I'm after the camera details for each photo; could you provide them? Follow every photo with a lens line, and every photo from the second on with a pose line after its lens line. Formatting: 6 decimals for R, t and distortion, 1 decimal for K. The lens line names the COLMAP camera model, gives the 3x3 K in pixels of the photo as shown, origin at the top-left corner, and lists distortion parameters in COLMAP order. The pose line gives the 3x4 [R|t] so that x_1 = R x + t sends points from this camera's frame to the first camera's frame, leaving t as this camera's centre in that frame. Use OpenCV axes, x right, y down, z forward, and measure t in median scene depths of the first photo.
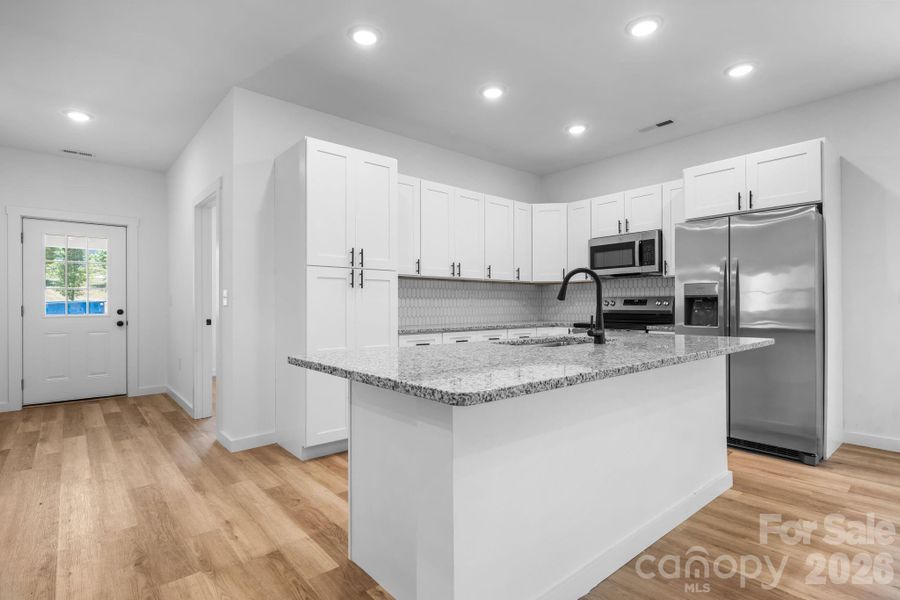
lens RADIAL K [[428.2, 0, 438.4], [0, 428.2, 316.8], [0, 0, 1]] dist [0.002768, -0.000071]
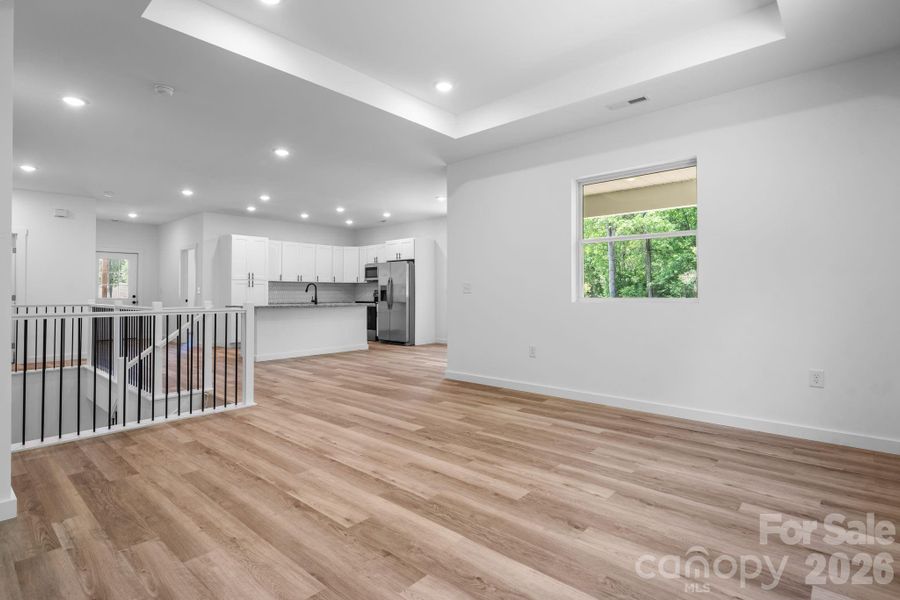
lens RADIAL K [[428.2, 0, 438.4], [0, 428.2, 316.8], [0, 0, 1]] dist [0.002768, -0.000071]
pose [[0.993276, -0.004911, 0.115670, 0.541184], [0.001408, 0.999539, 0.030340, 0.033224], [-0.115766, -0.029973, 0.992824, -1.485350]]
